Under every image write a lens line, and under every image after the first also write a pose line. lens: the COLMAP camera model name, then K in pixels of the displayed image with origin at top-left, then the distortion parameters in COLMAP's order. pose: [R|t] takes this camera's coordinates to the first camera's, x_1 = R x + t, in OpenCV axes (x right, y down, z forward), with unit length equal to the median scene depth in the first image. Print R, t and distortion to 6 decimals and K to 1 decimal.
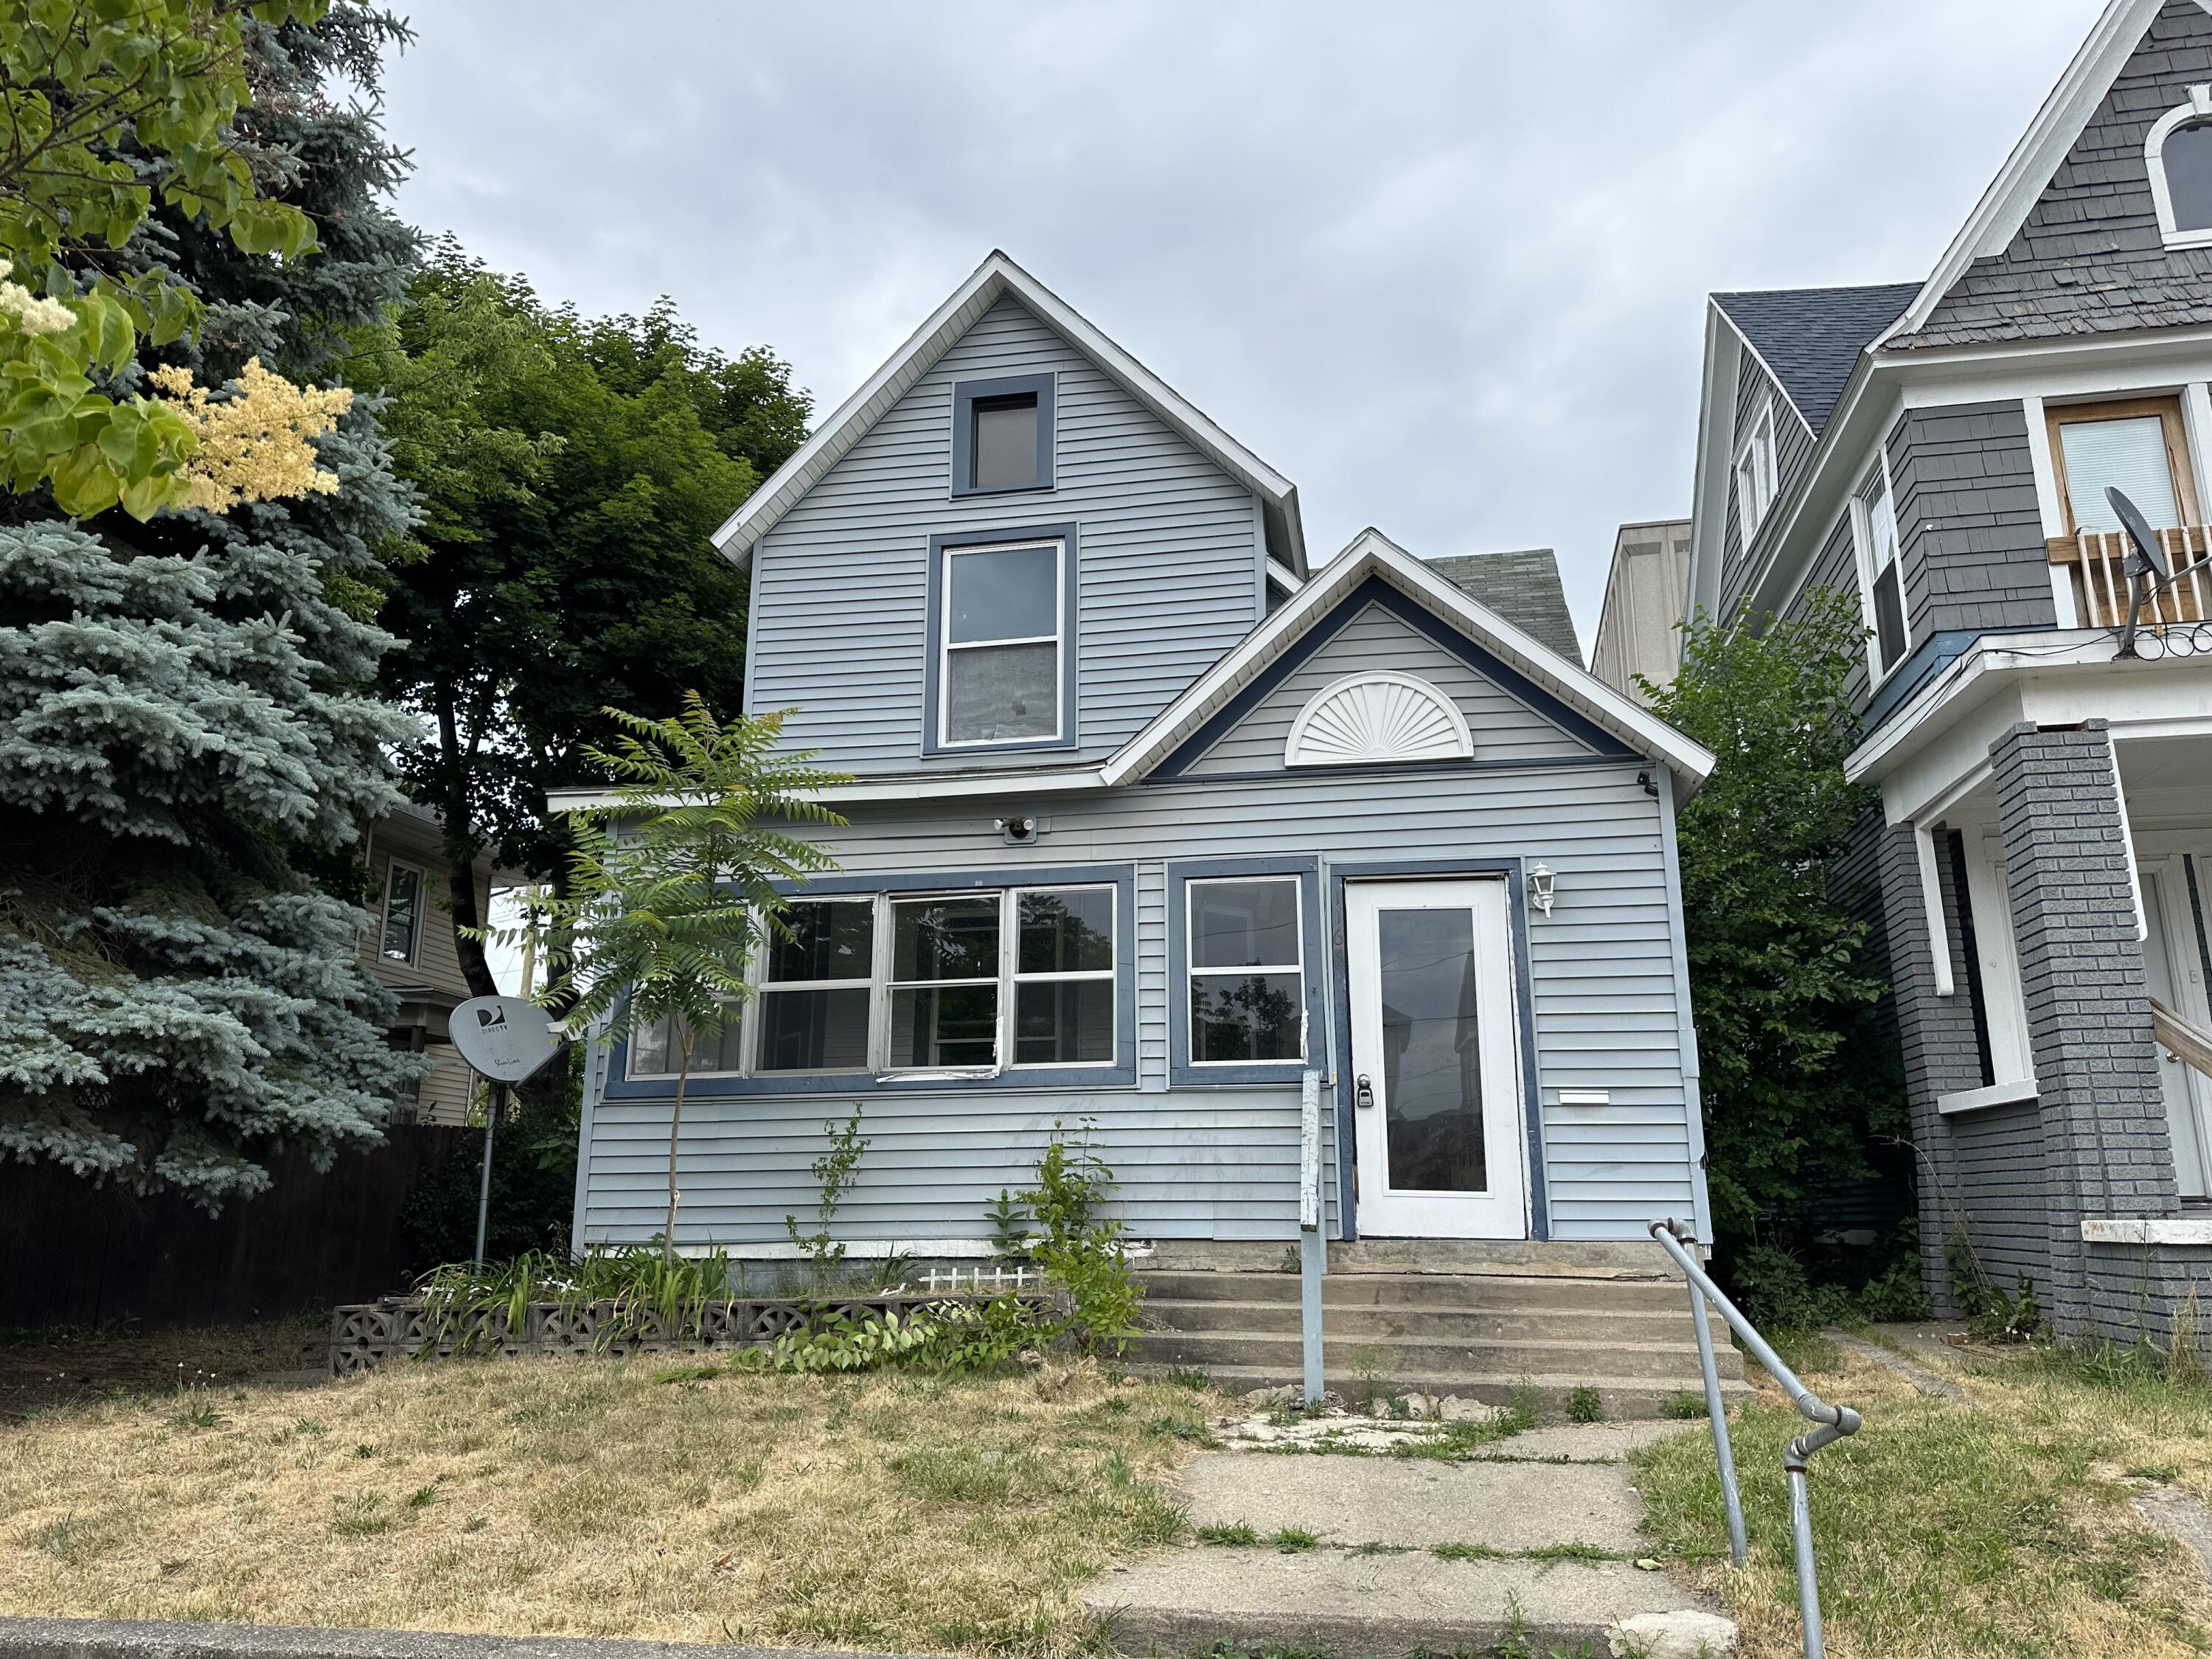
lens RADIAL K [[1526.1, 0, 1106.0], [0, 1526.1, 829.5], [0, 0, 1]] dist [0.069384, -0.114452]
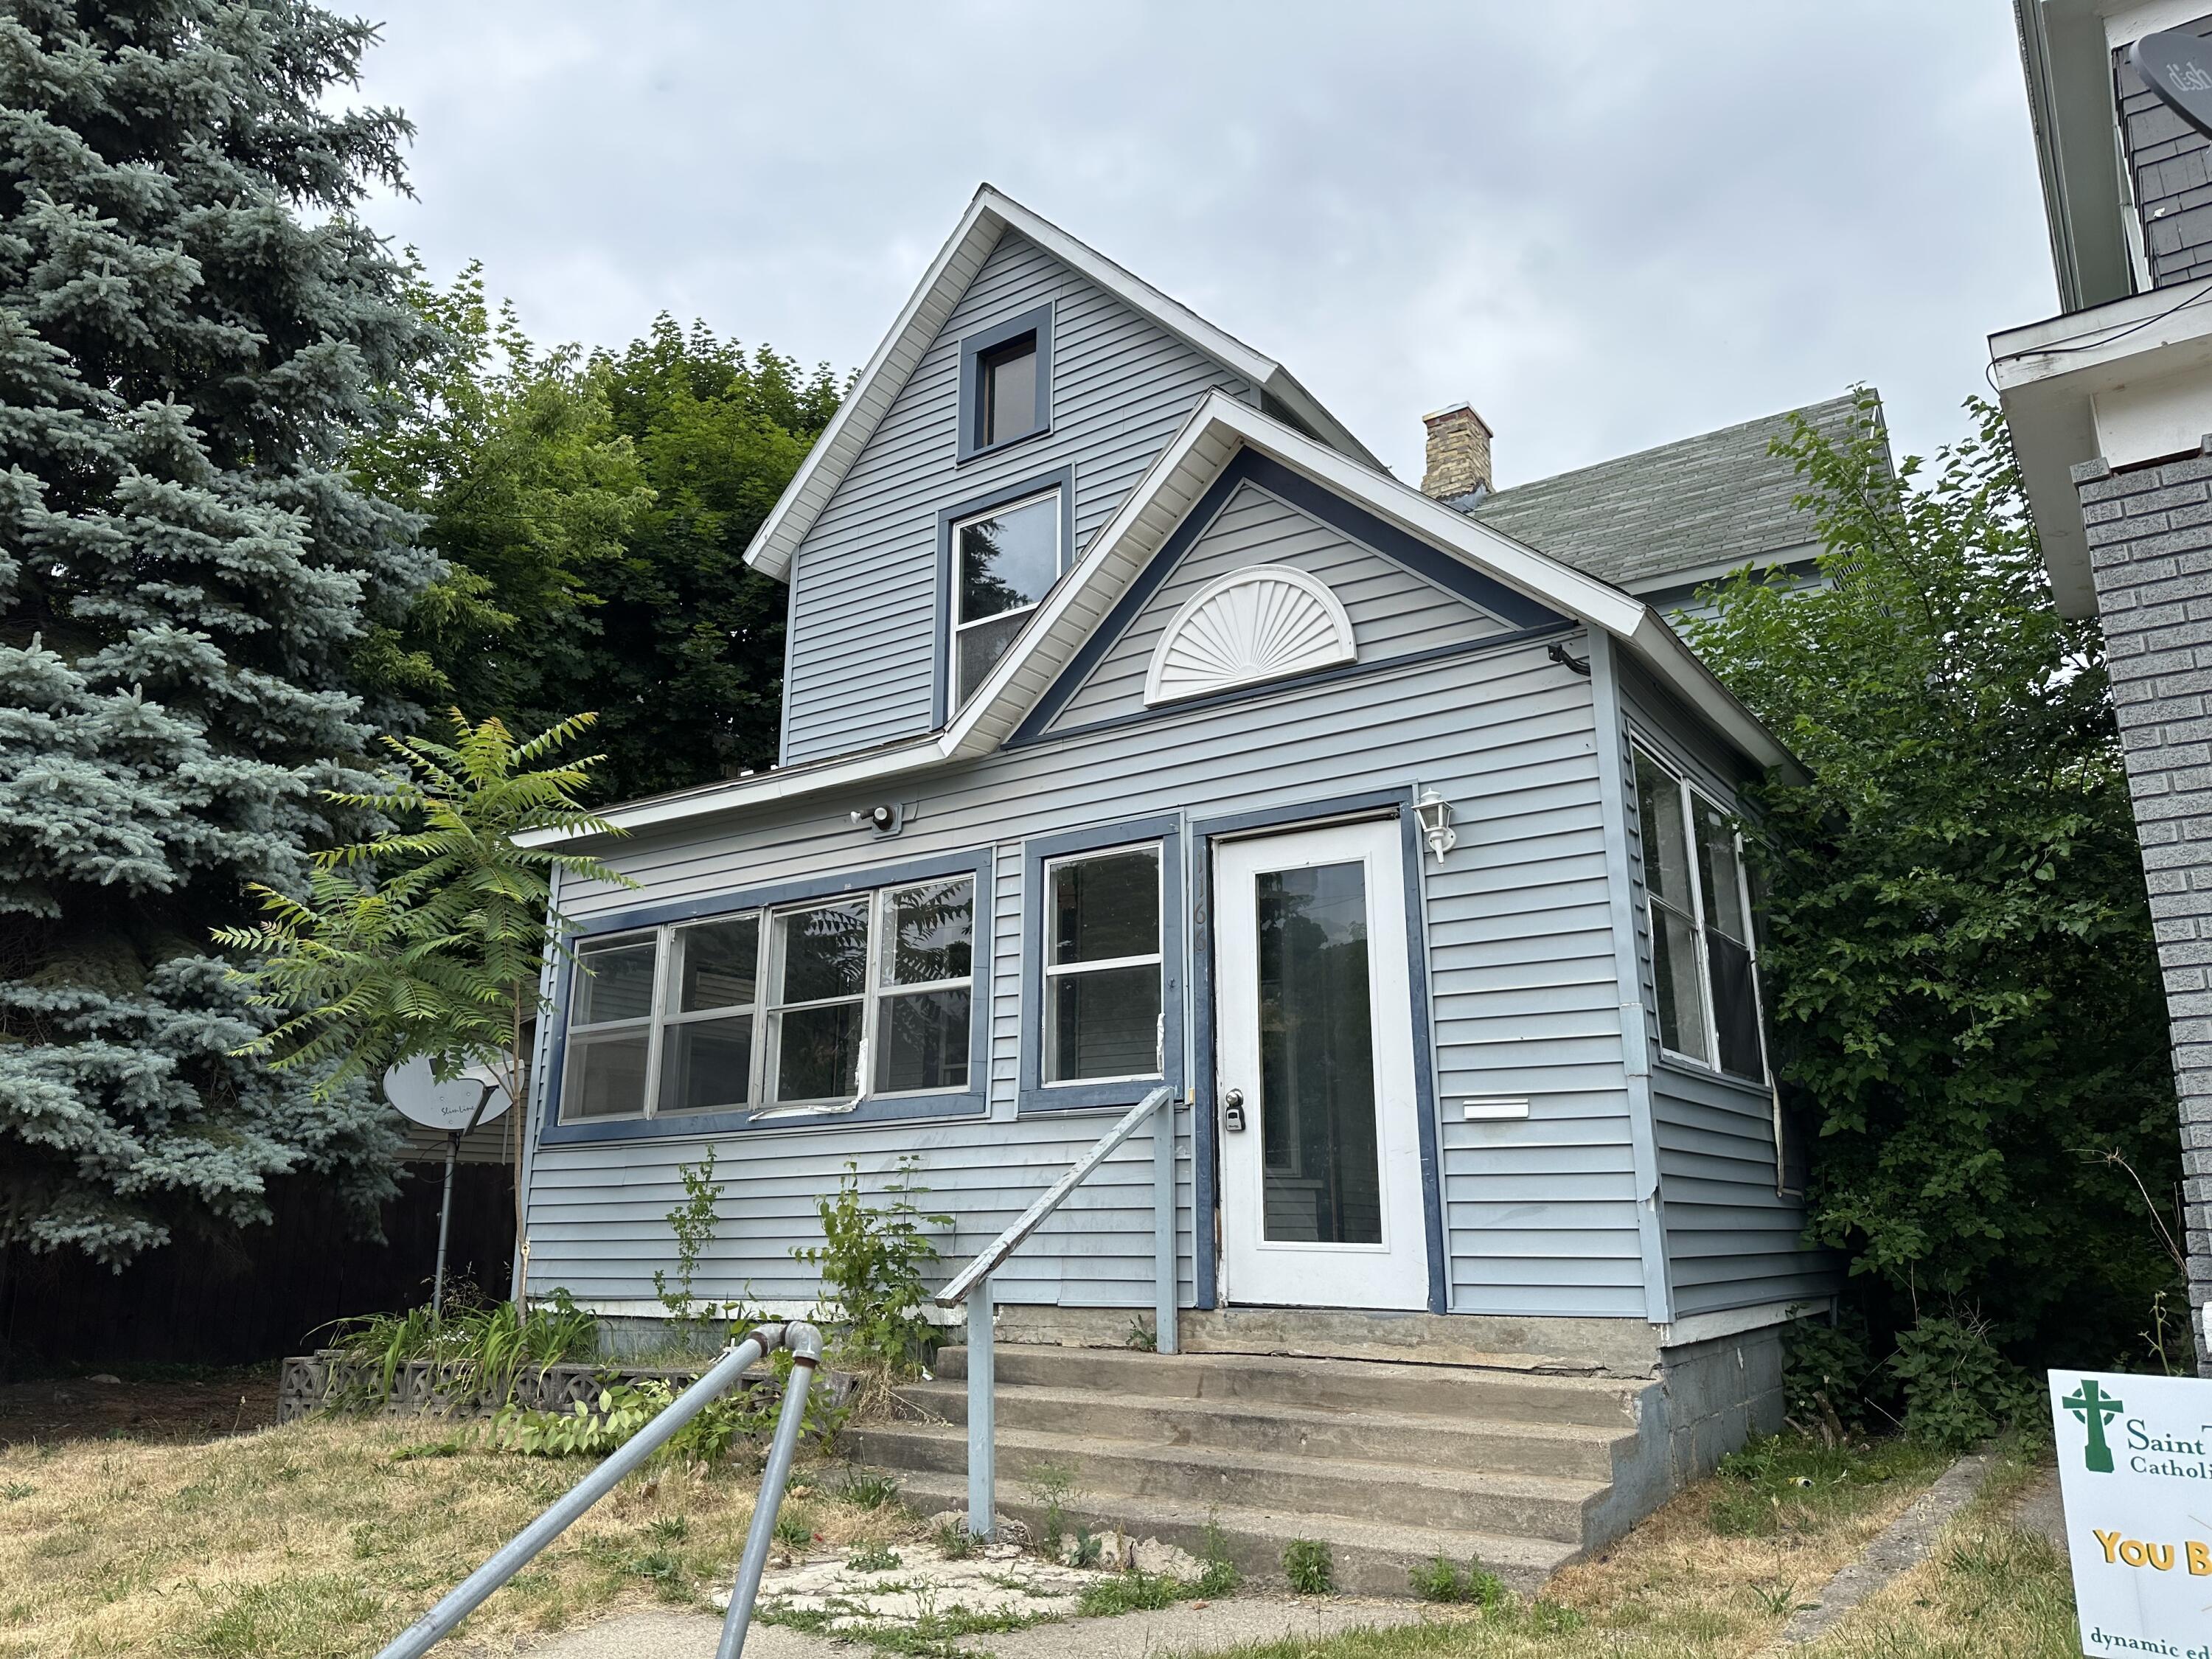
lens RADIAL K [[1526.1, 0, 1106.0], [0, 1526.1, 829.5], [0, 0, 1]] dist [0.069384, -0.114452]
pose [[0.916881, -0.104789, -0.385161, 0.411809], [0.099558, 0.994466, -0.033561, 0.048998], [0.386546, -0.007574, 0.922239, 0.265423]]
